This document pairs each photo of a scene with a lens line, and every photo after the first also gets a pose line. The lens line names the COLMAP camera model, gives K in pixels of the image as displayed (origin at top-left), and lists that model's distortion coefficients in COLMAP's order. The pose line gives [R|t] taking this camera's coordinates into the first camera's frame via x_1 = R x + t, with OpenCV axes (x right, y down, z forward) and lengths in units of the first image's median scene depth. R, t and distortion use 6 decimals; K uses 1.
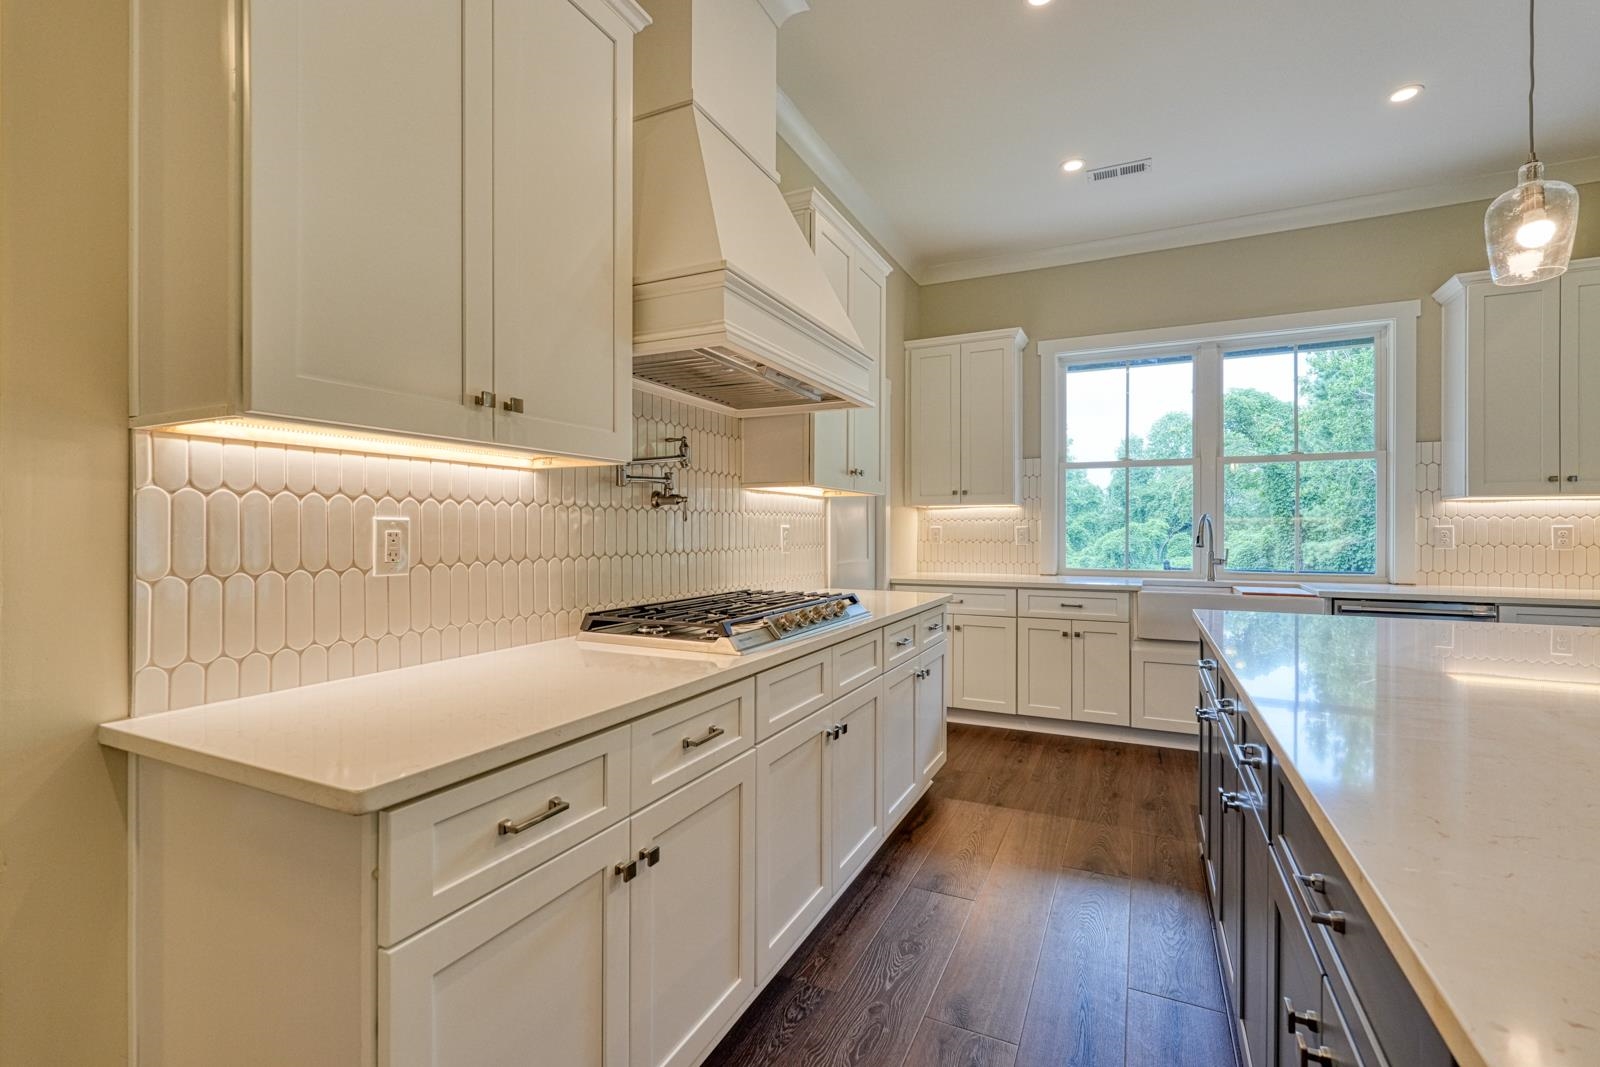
lens RADIAL K [[698.7, 0, 805.4], [0, 698.7, 533.7], [0, 0, 1]] dist [0.009232, 0.000157]
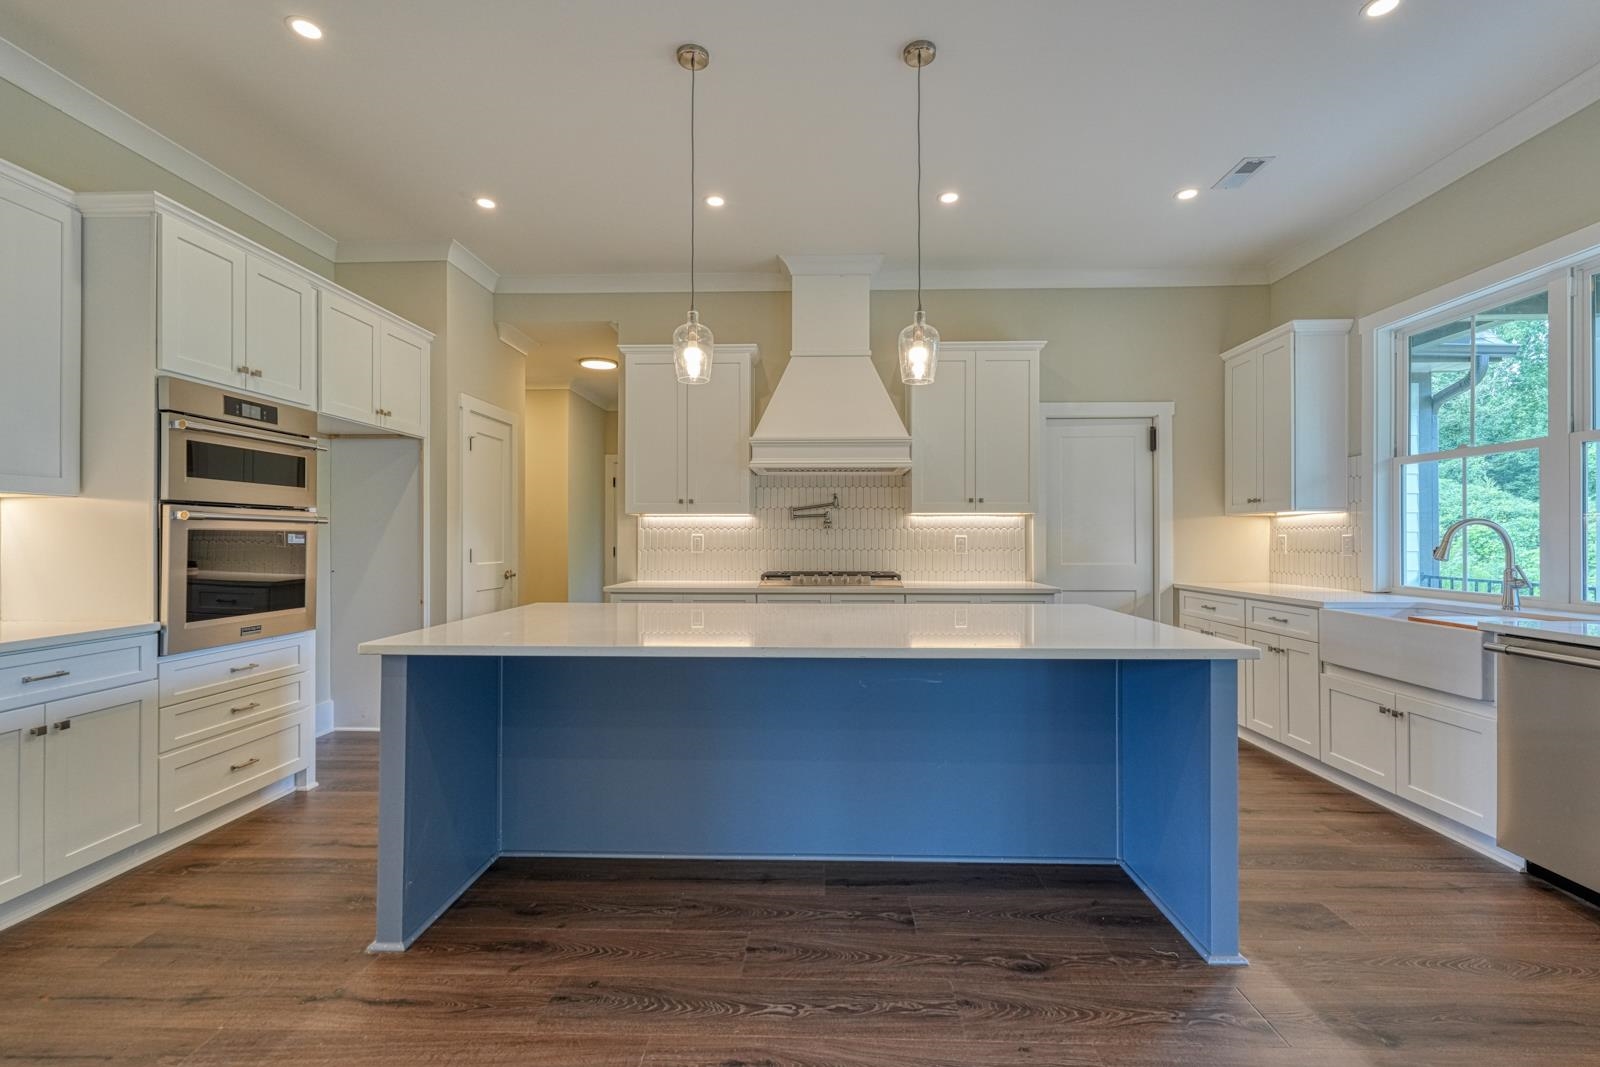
lens RADIAL K [[698.7, 0, 806.5], [0, 698.7, 540.7], [0, 0, 1]] dist [0.009232, 0.000157]
pose [[0.403272, 0.001077, -0.915080, 1.628140], [-0.007381, 0.999971, -0.002076, 0.007078], [0.915051, 0.007591, 0.403268, 0.077830]]
